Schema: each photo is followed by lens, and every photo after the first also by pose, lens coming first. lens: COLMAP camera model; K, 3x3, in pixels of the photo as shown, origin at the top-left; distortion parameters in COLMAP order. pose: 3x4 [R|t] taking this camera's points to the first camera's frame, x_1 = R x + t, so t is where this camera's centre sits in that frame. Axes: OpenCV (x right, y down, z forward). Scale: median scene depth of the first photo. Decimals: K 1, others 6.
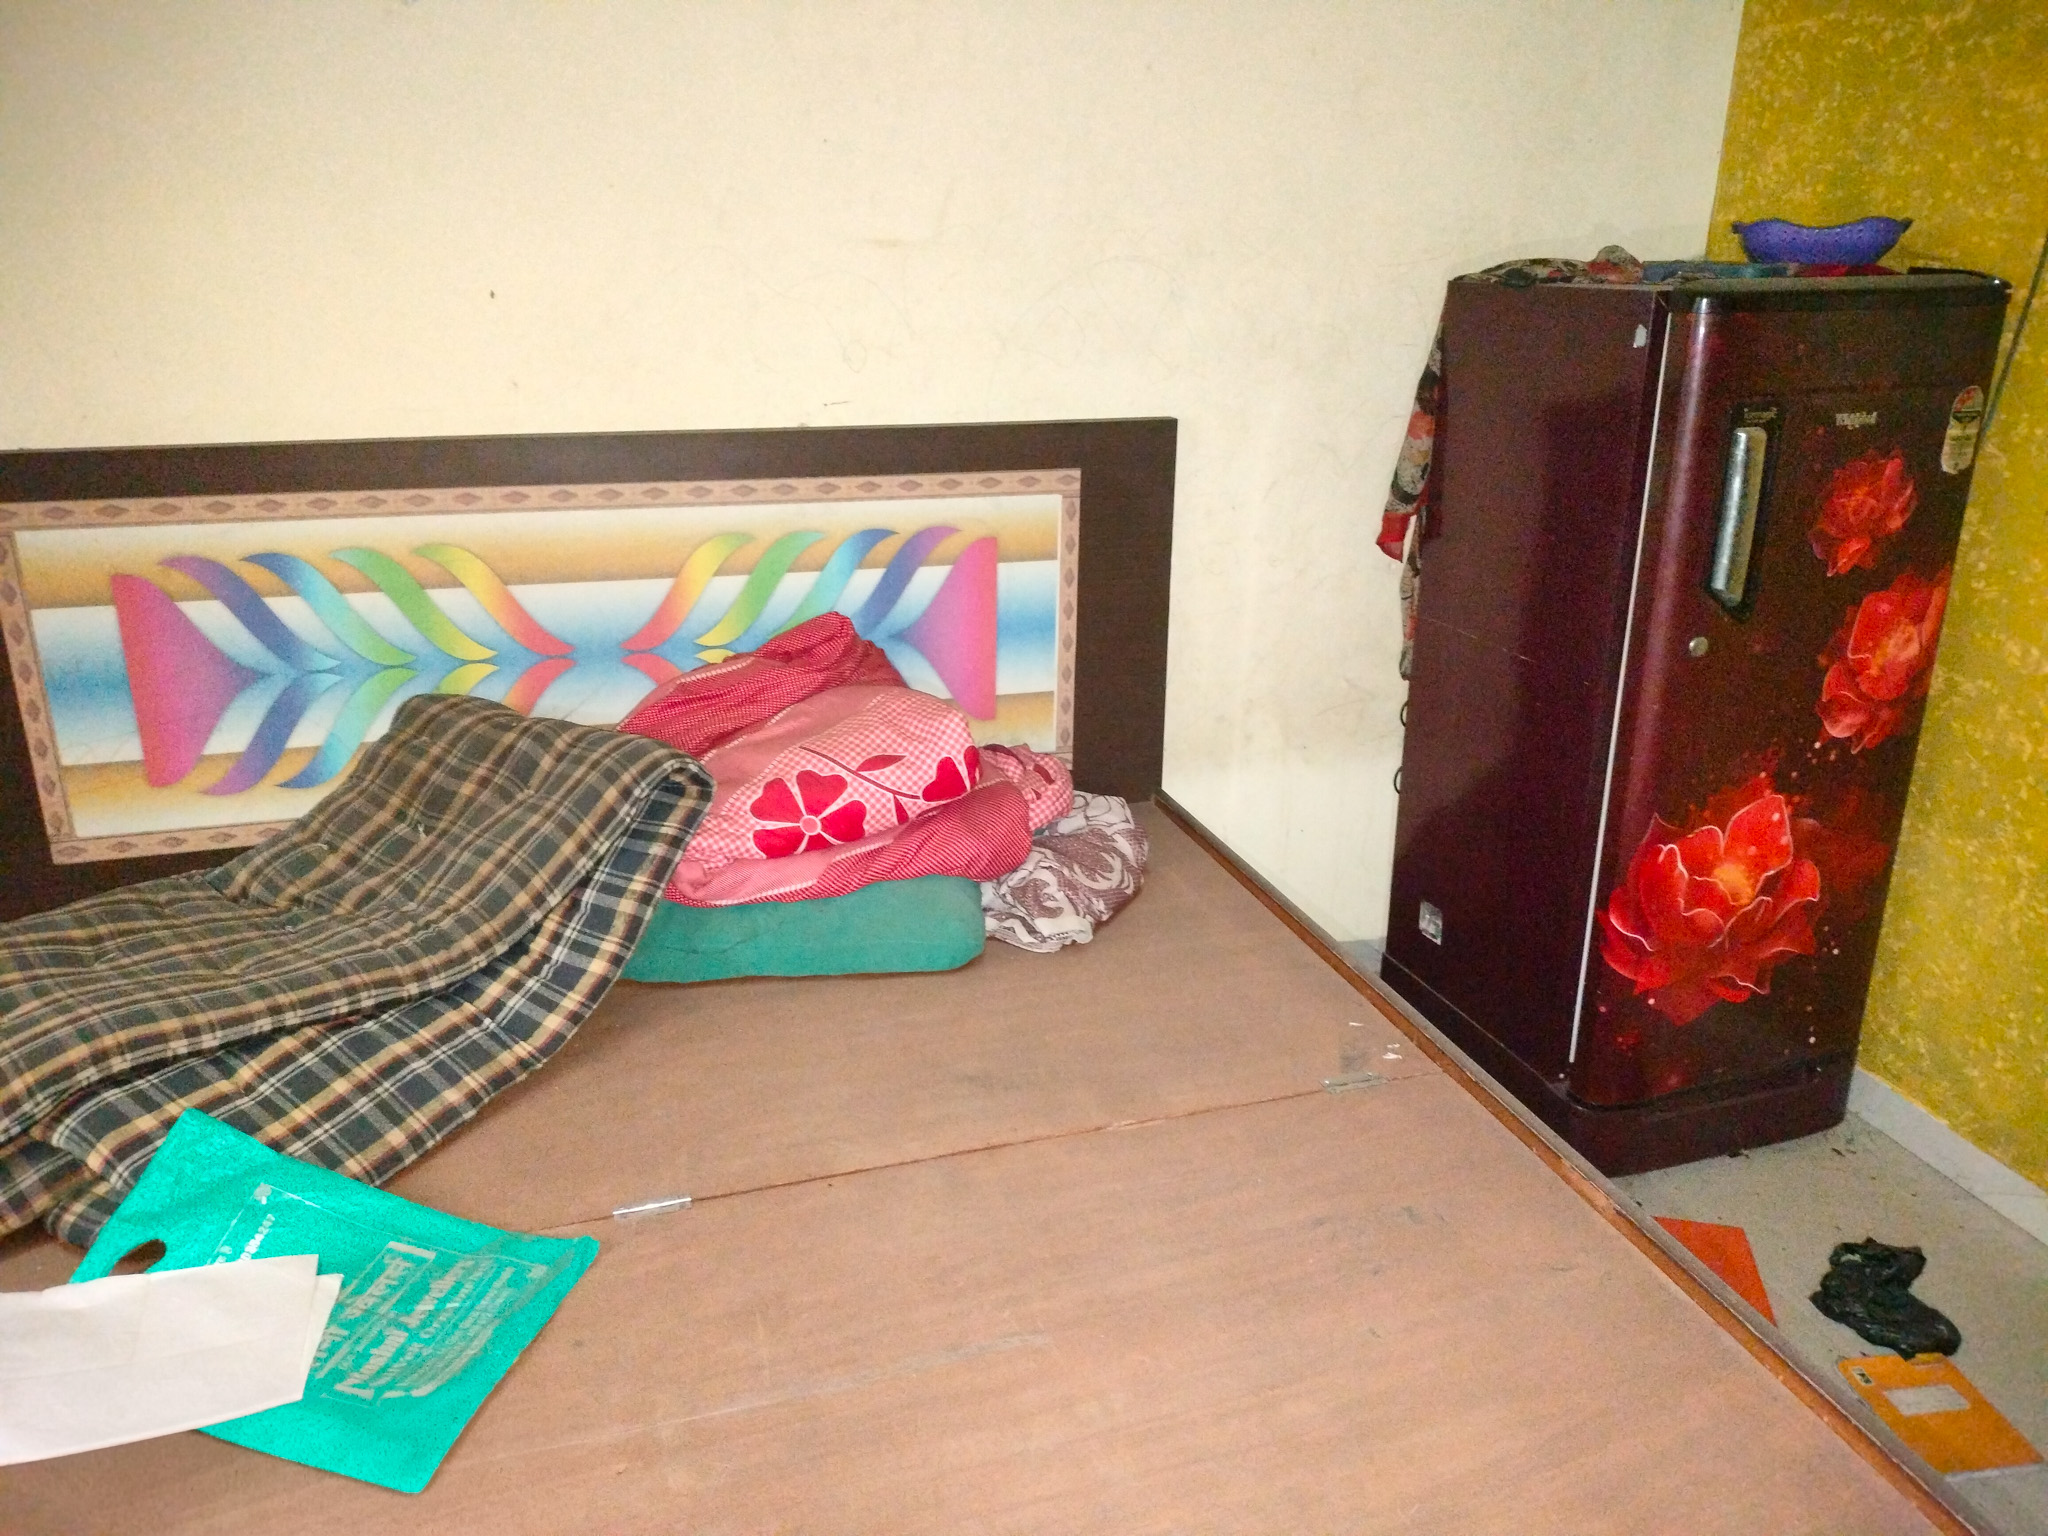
lens RADIAL K [[1510.2, 0, 1024.0], [0, 1510.2, 768.0], [0, 0, 1]] dist [0.065450, -0.098526]
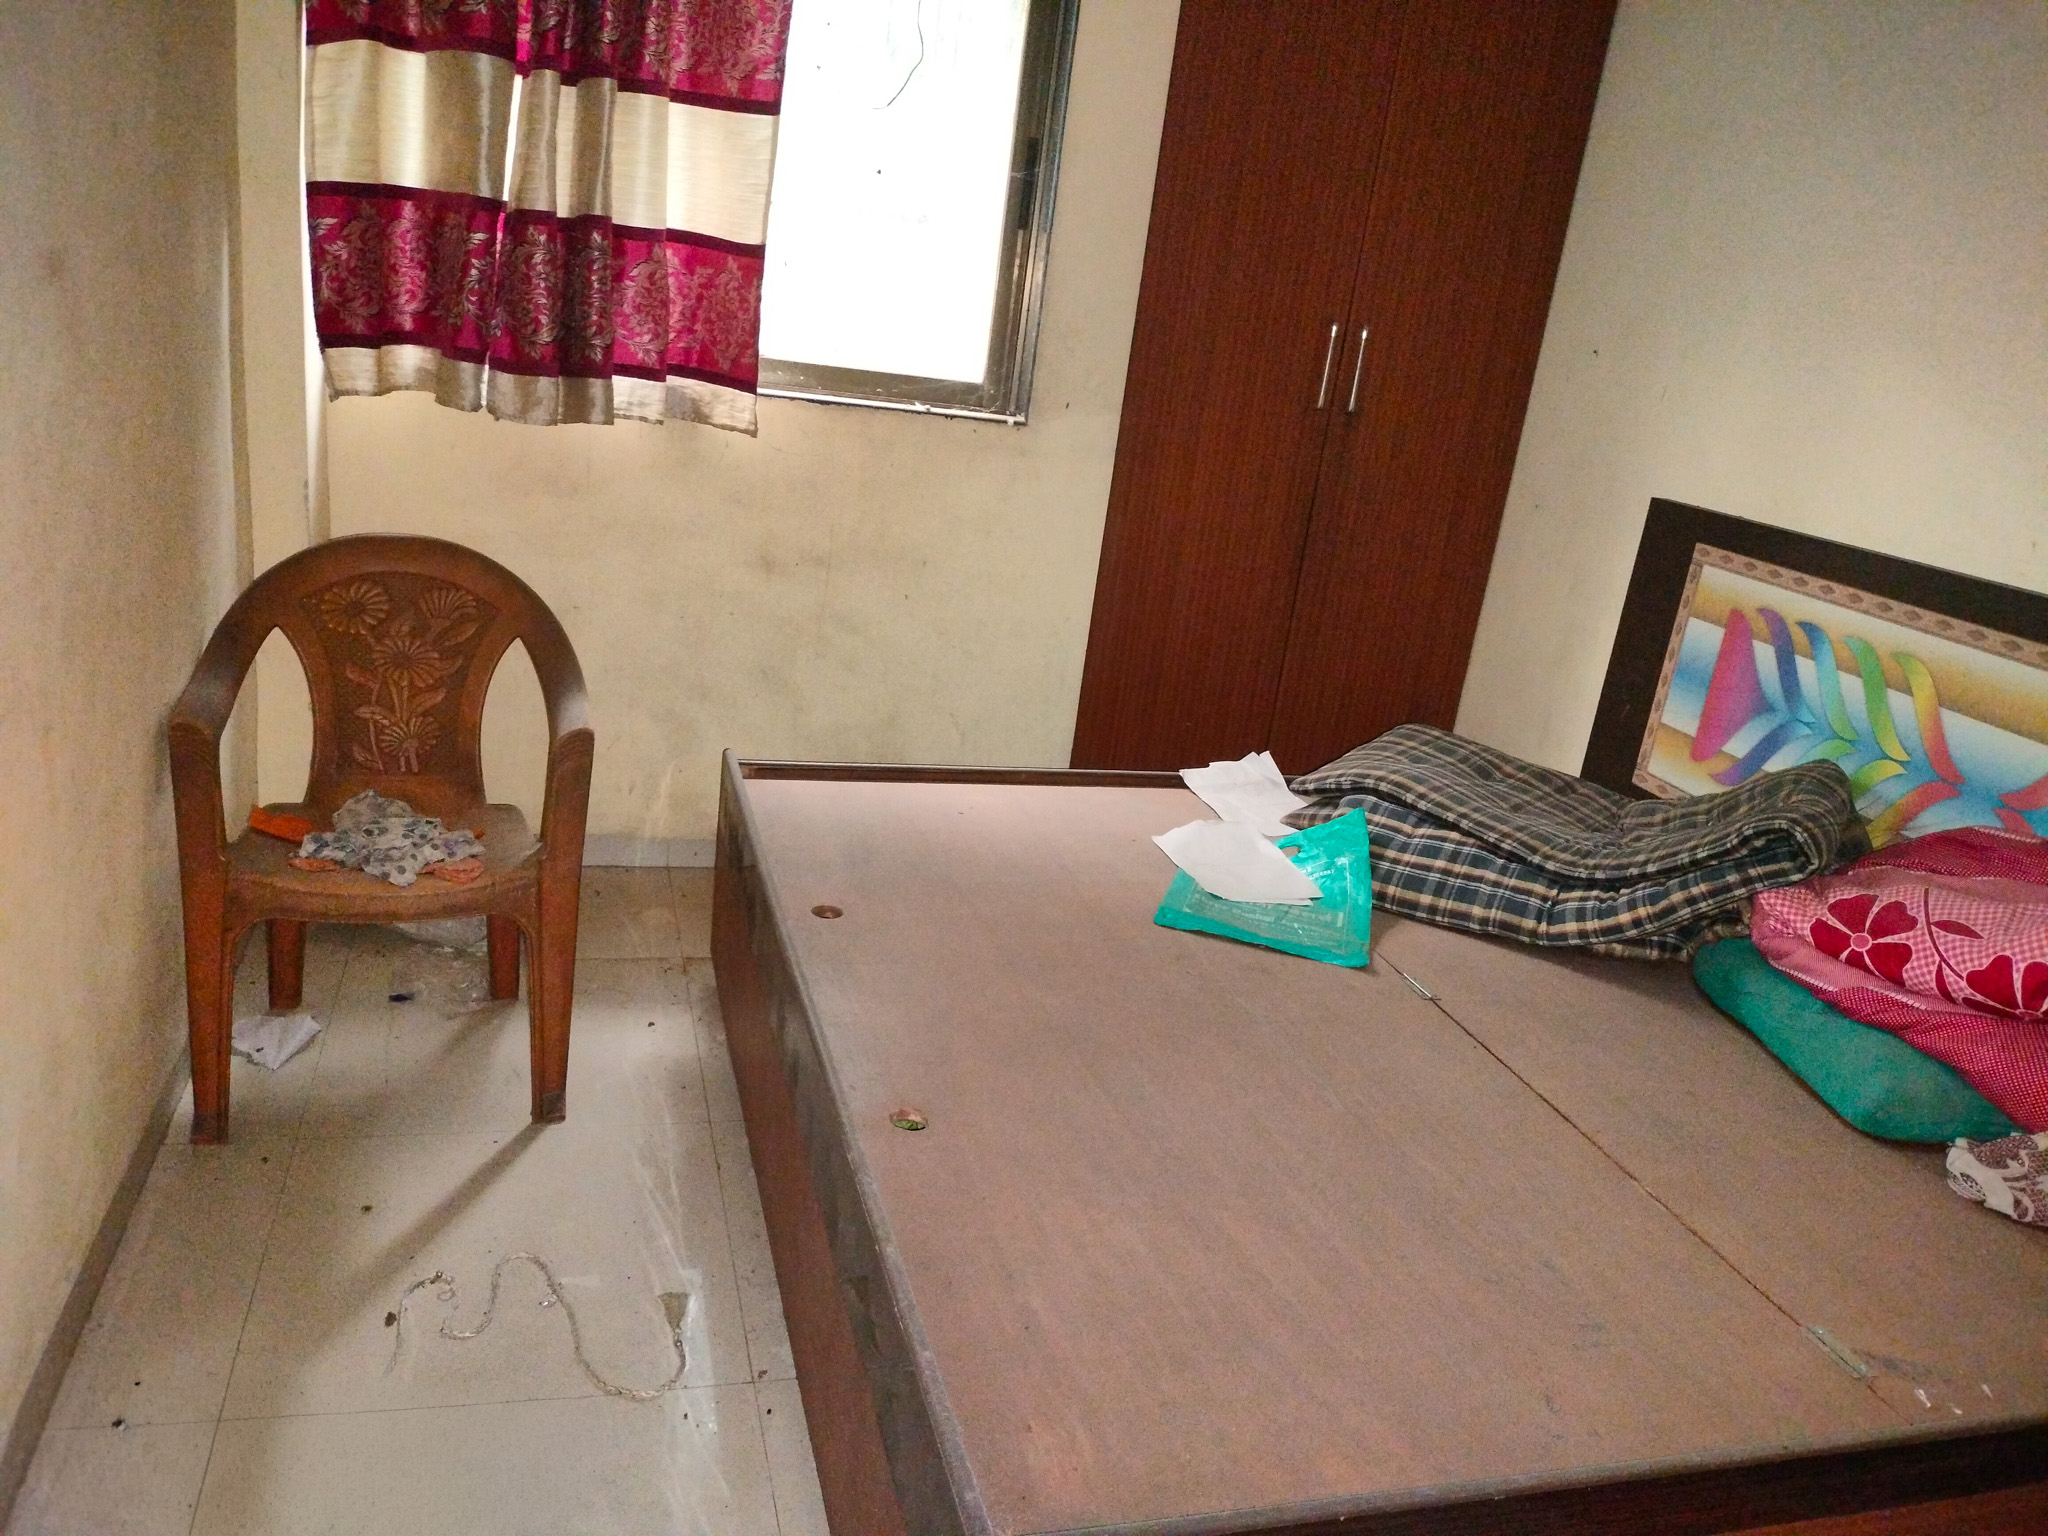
lens RADIAL K [[1510.2, 0, 1024.0], [0, 1510.2, 768.0], [0, 0, 1]] dist [0.065450, -0.098526]
pose [[-0.005333, 0.301667, -0.953398, 0.822555], [-0.456329, 0.847619, 0.270750, -0.084586], [0.889795, 0.436507, 0.133139, 0.287156]]
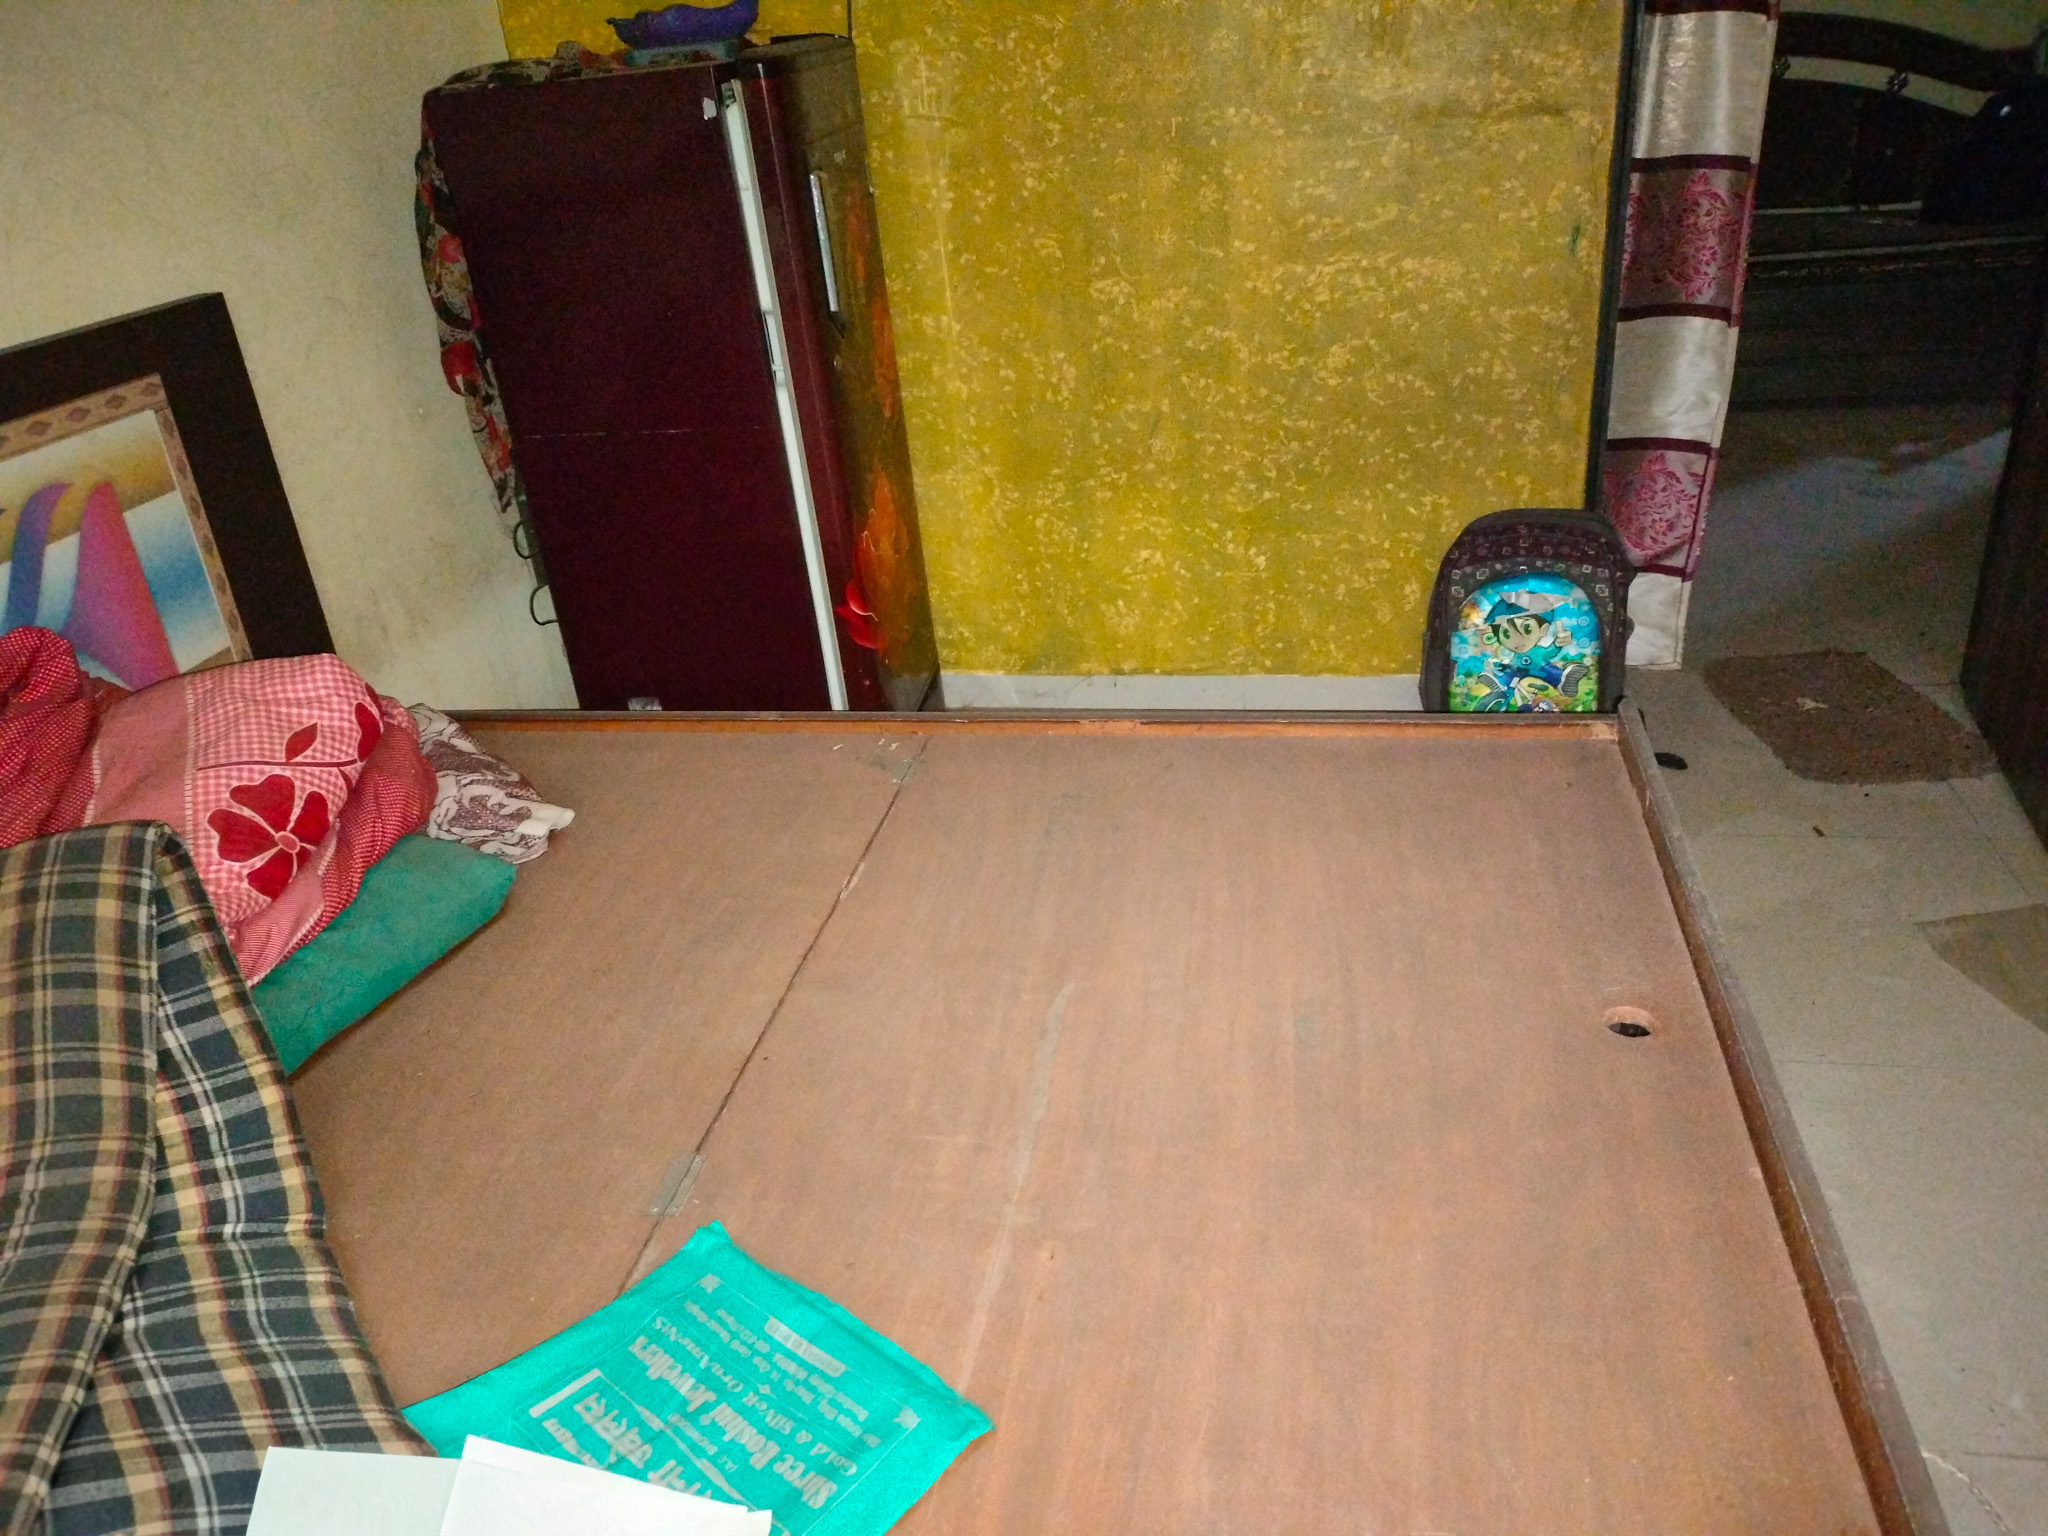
lens RADIAL K [[1510.2, 0, 1024.0], [0, 1510.2, 768.0], [0, 0, 1]] dist [0.065450, -0.098526]
pose [[0.469428, -0.438405, 0.766445, -0.547263], [0.381542, 0.883522, 0.271687, -0.065262], [-0.796281, 0.164894, 0.582020, 0.221399]]
